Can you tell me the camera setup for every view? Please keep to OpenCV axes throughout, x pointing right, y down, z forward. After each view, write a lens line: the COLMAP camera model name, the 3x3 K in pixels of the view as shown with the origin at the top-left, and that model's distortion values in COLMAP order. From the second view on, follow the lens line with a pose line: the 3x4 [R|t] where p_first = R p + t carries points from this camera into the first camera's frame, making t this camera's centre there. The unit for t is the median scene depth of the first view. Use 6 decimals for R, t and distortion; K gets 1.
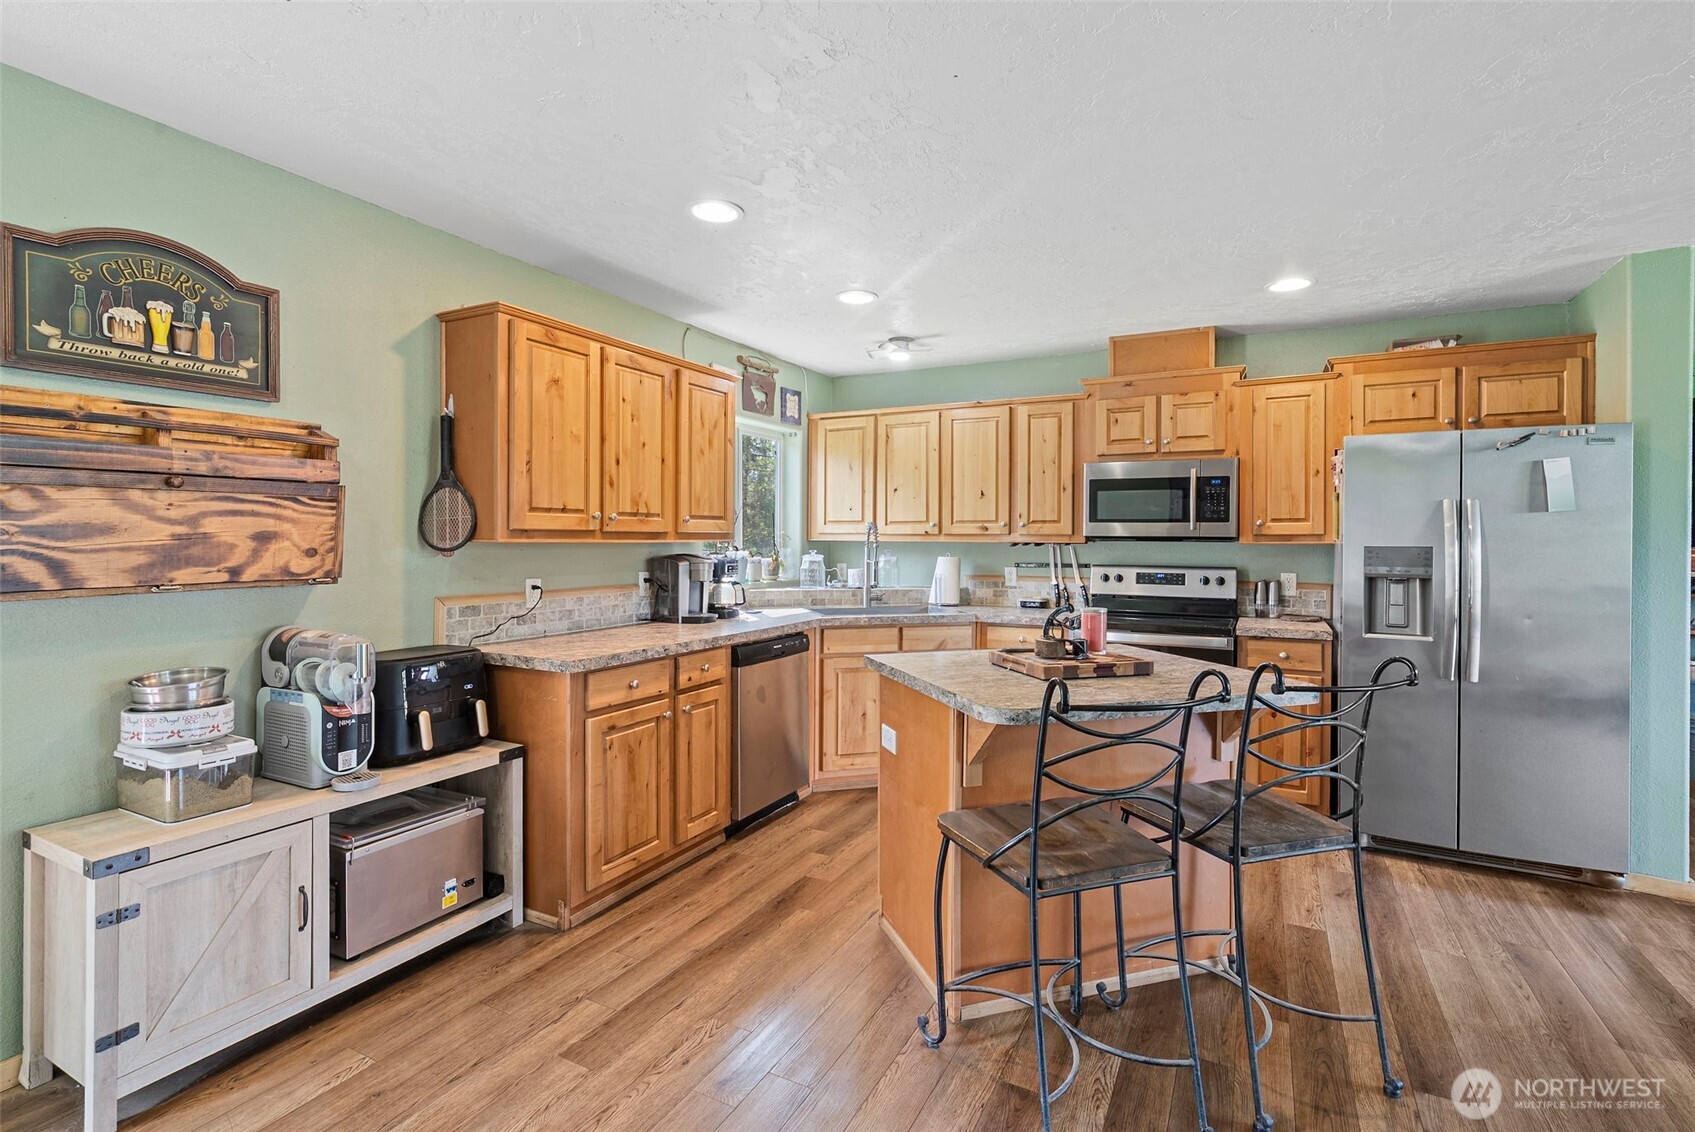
lens RADIAL K [[791.2, 0, 850.0], [0, 791.2, 538.8], [0, 0, 1]] dist [0.000625, 0.000527]
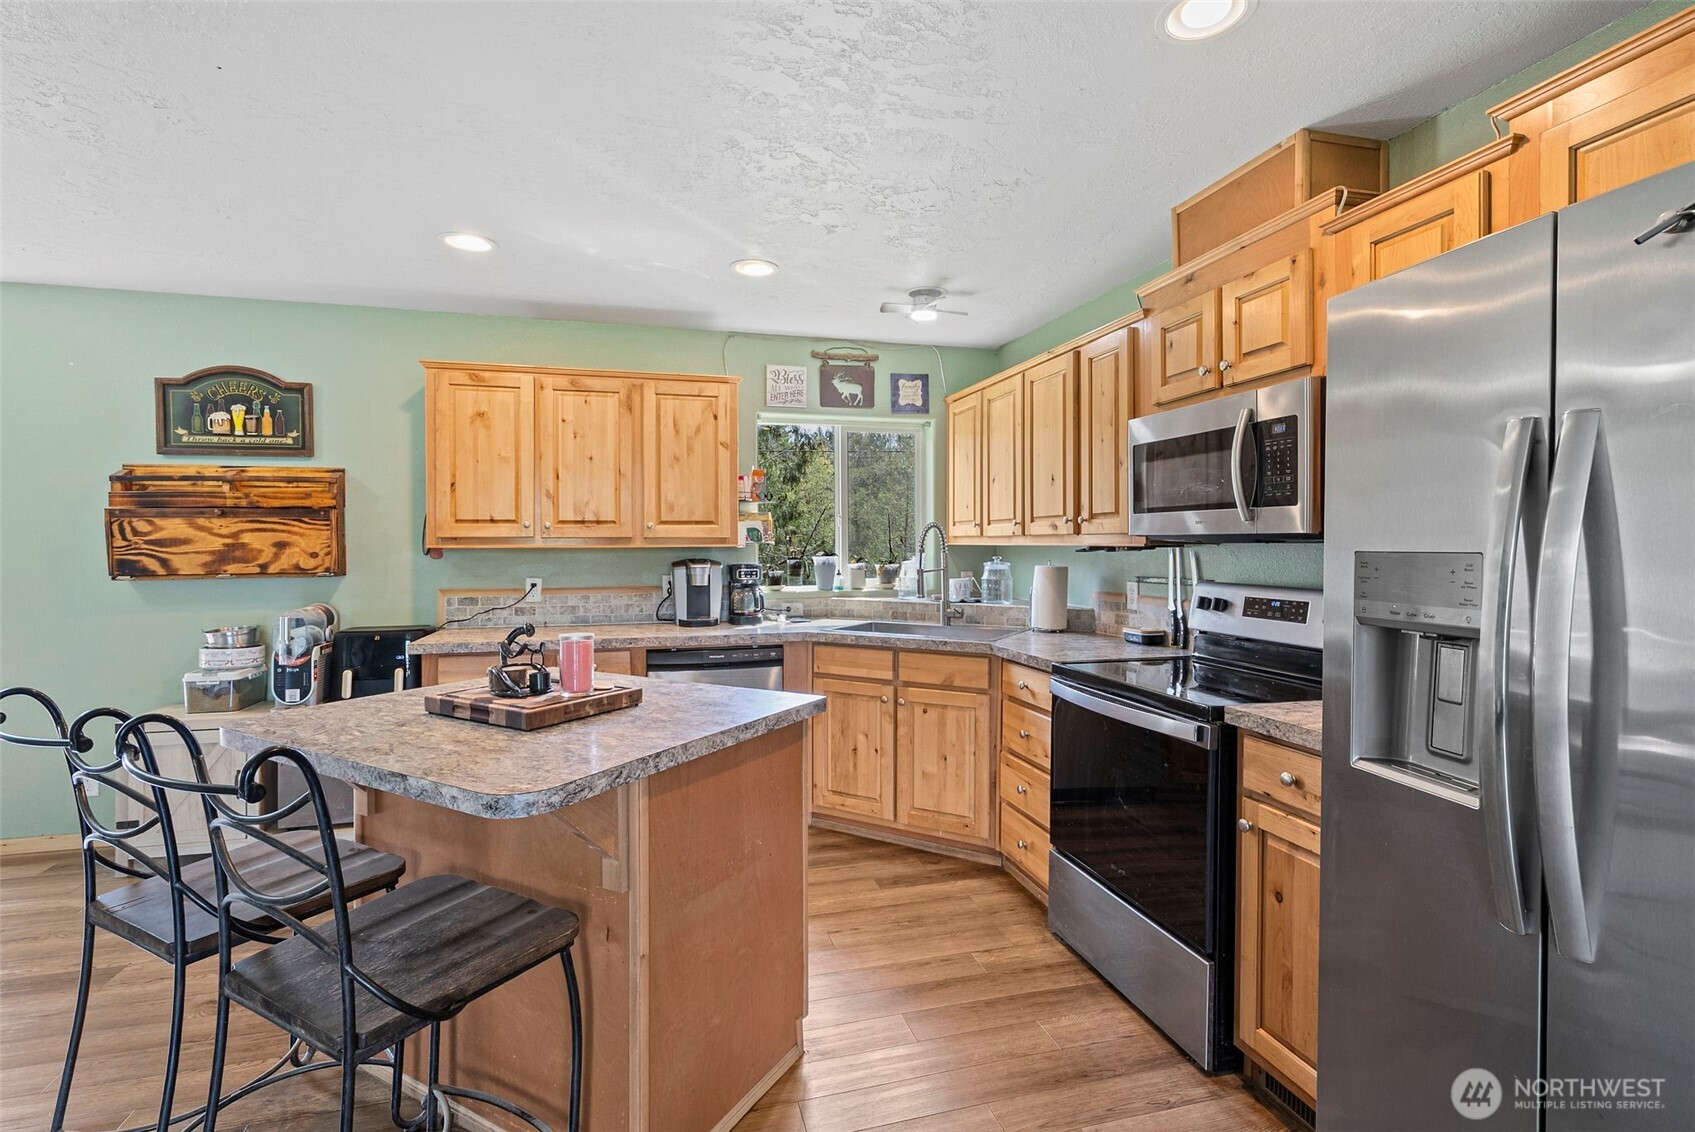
lens RADIAL K [[790.5, 0, 849.6], [0, 790.5, 548.3], [0, 0, 1]] dist [0.000908, 0.001378]
pose [[0.676255, -0.002766, -0.736662, 1.159598], [0.006259, 0.999978, 0.001991, 0.008166], [0.736641, -0.005957, 0.676258, 0.768992]]
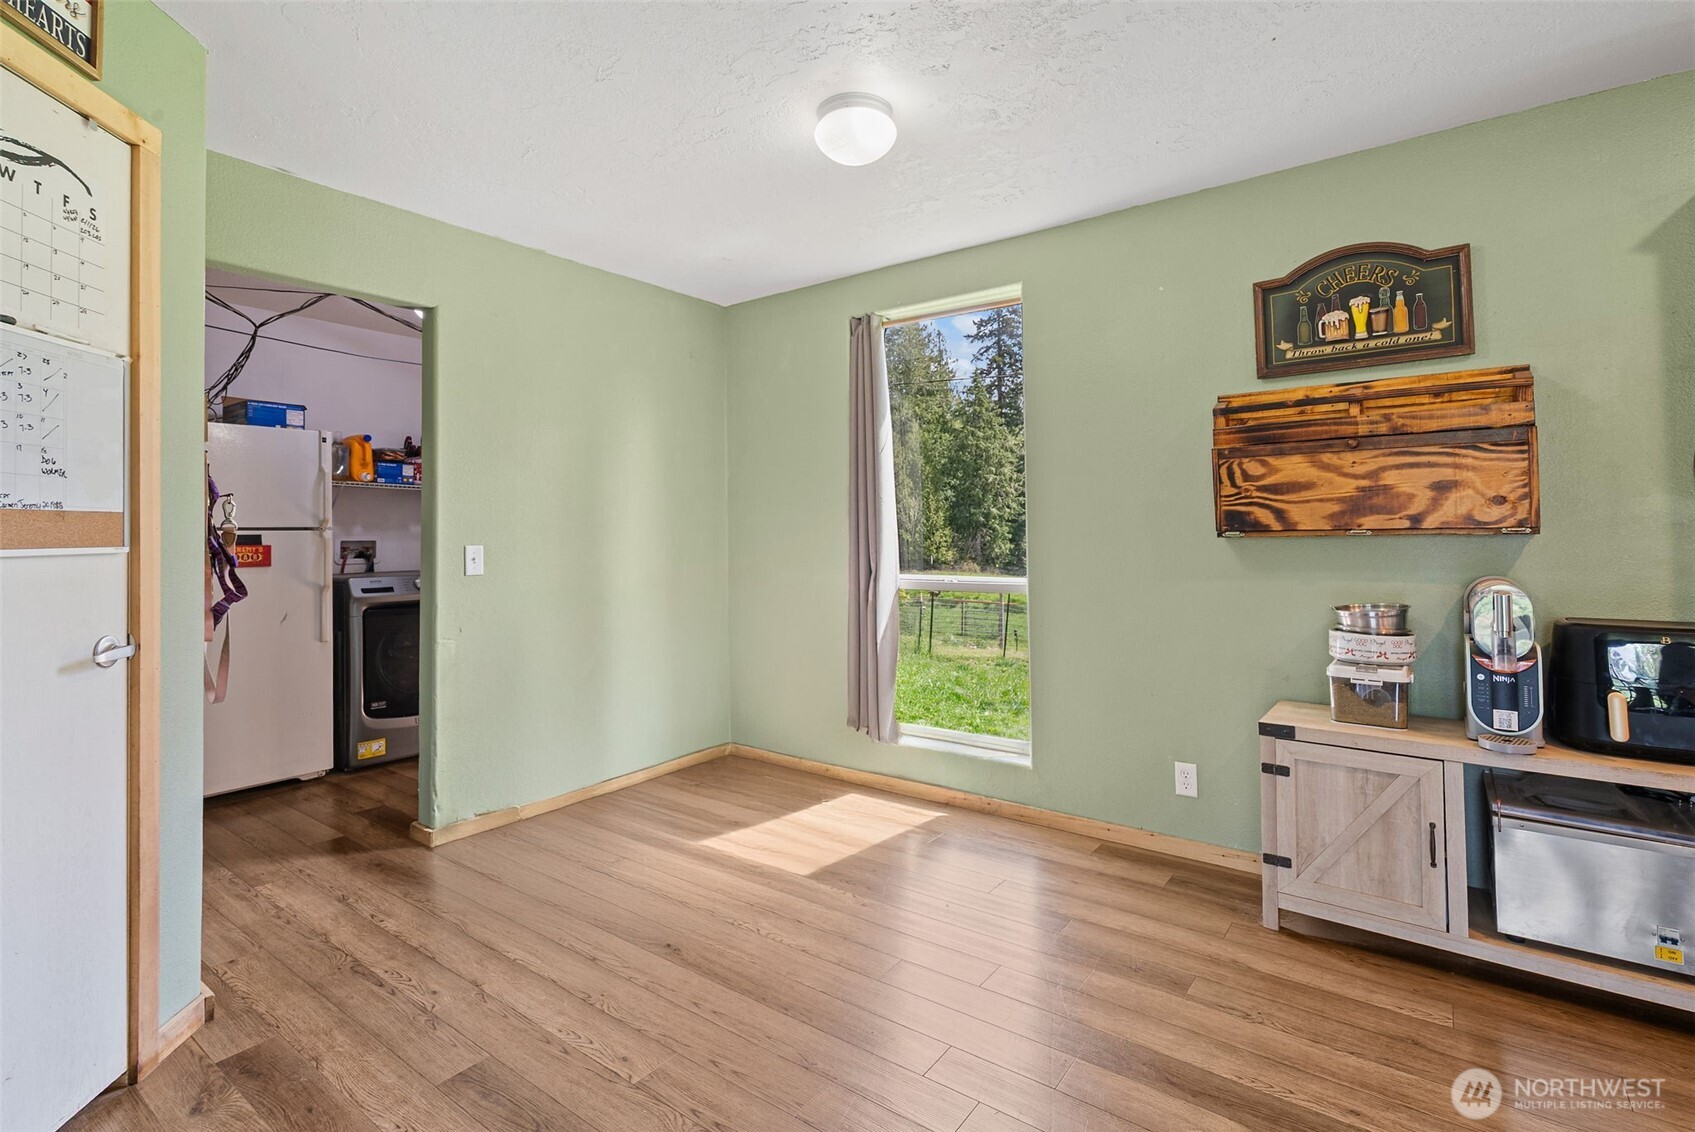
lens RADIAL K [[801.2, 0, 845.2], [0, 801.2, 506.1], [0, 0, 1]] dist [-0.000050, 0.000315]
pose [[-0.162339, -0.037807, -0.986010, 0.428573], [0.008979, 0.999168, -0.039790, 0.058873], [0.986694, -0.015313, -0.161865, 0.390625]]
